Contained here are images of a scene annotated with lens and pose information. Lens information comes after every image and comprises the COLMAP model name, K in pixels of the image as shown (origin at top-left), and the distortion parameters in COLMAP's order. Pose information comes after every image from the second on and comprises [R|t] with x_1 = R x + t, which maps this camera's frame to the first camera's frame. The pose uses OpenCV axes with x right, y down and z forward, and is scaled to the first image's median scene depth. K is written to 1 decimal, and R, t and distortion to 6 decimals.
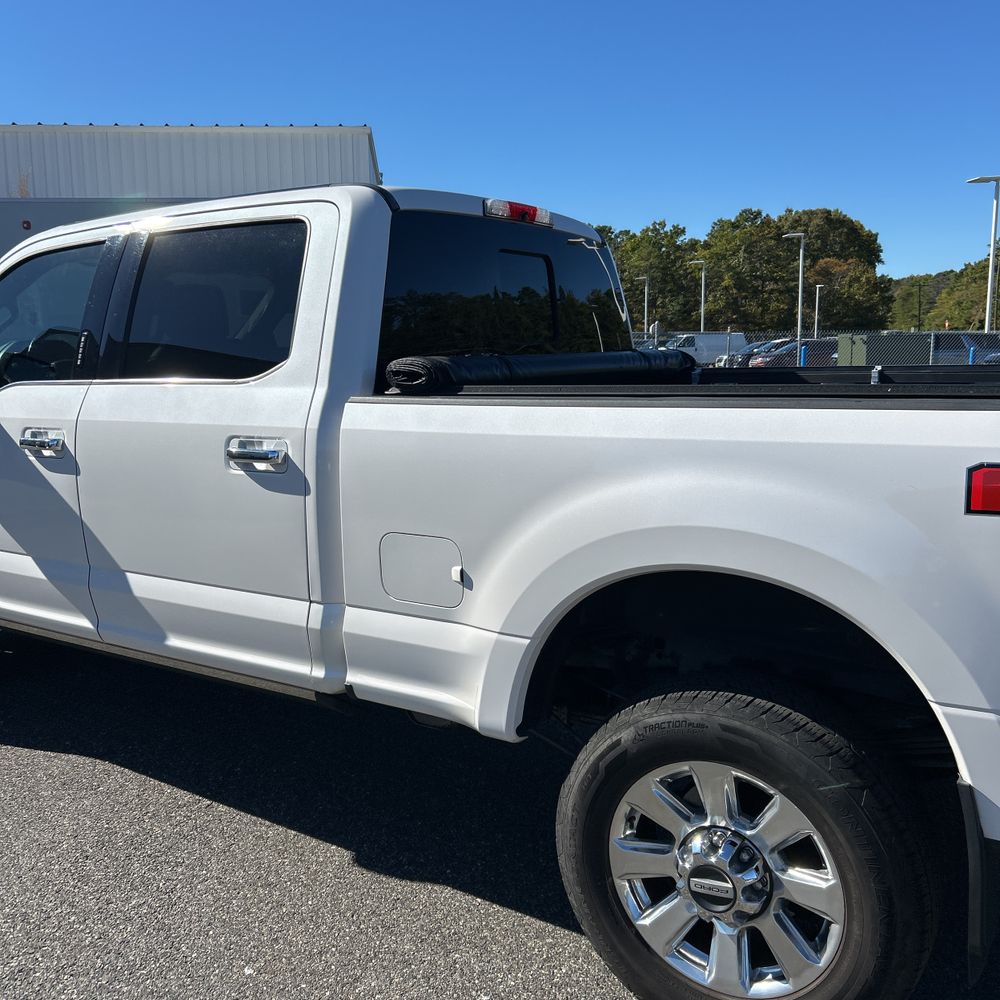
lens RADIAL K [[1013.0, 0, 485.9], [0, 1013.0, 495.8], [0, 0, 1]] dist [0.097407, -0.152007]
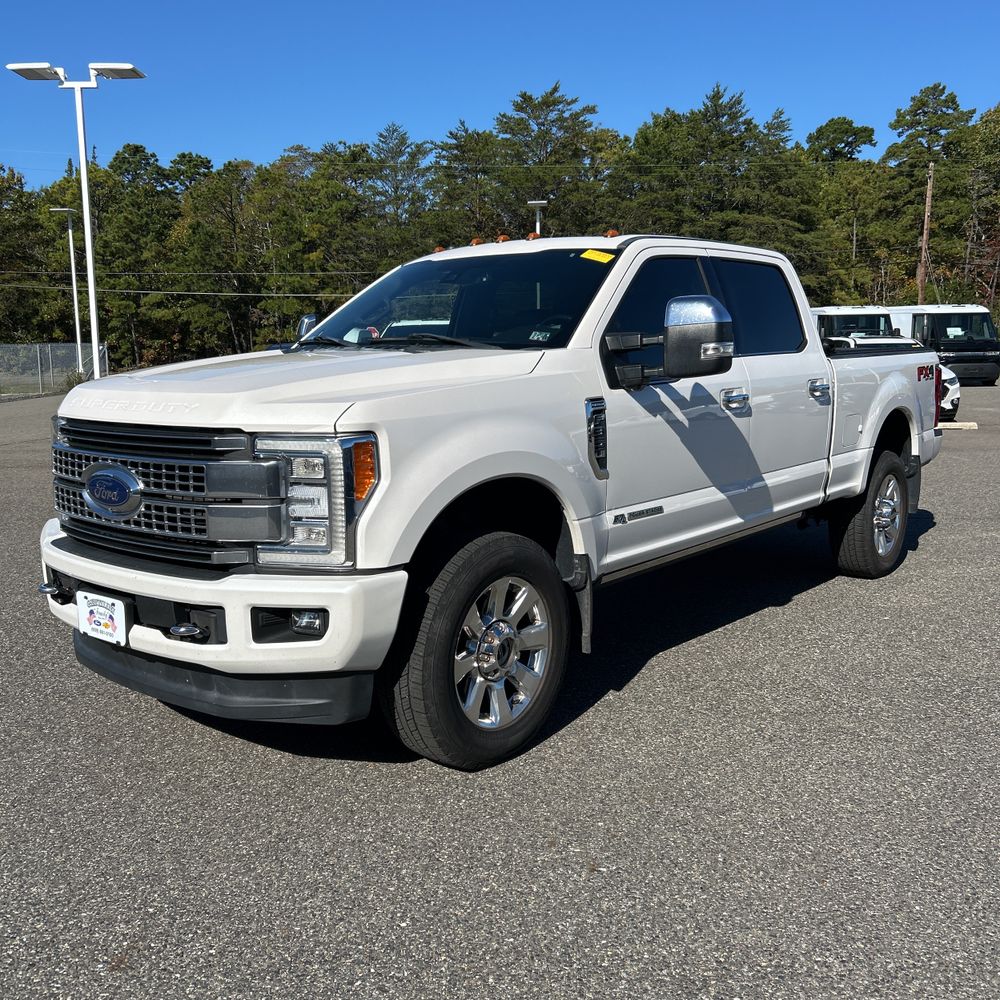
lens RADIAL K [[1028.9, 0, 483.1], [0, 1028.9, 504.3], [0, 0, 1]] dist [0.027406, -0.008446]
pose [[0.114900, -0.140839, 0.983342, -2.240346], [0.156103, 0.980160, 0.122144, -0.160966], [-0.981035, 0.139468, 0.134606, 1.373717]]
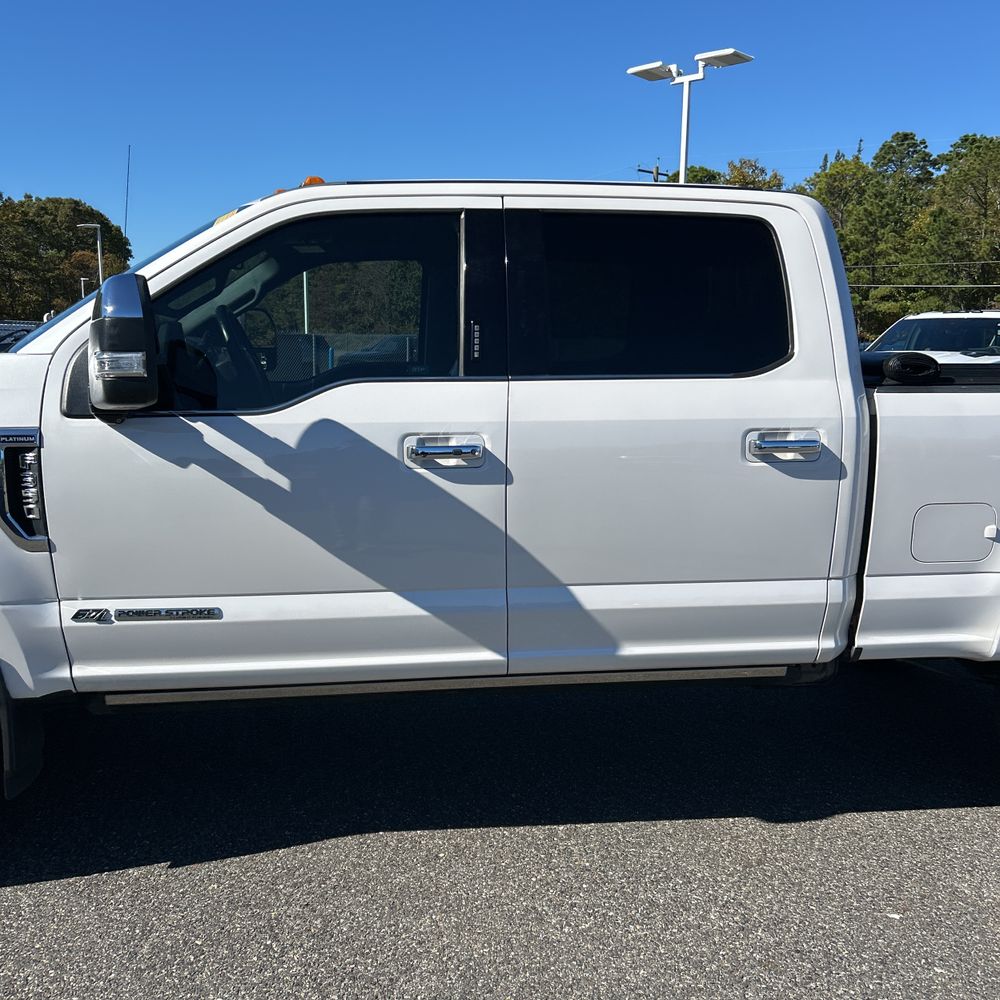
lens RADIAL K [[1010.3, 0, 495.3], [0, 1010.3, 510.3], [0, 0, 1]] dist [0.024177, -0.009734]
pose [[0.748304, -0.090061, 0.657214, -1.111713], [0.076846, 0.995840, 0.048967, -0.046985], [-0.658890, 0.013862, 0.752112, 0.415153]]
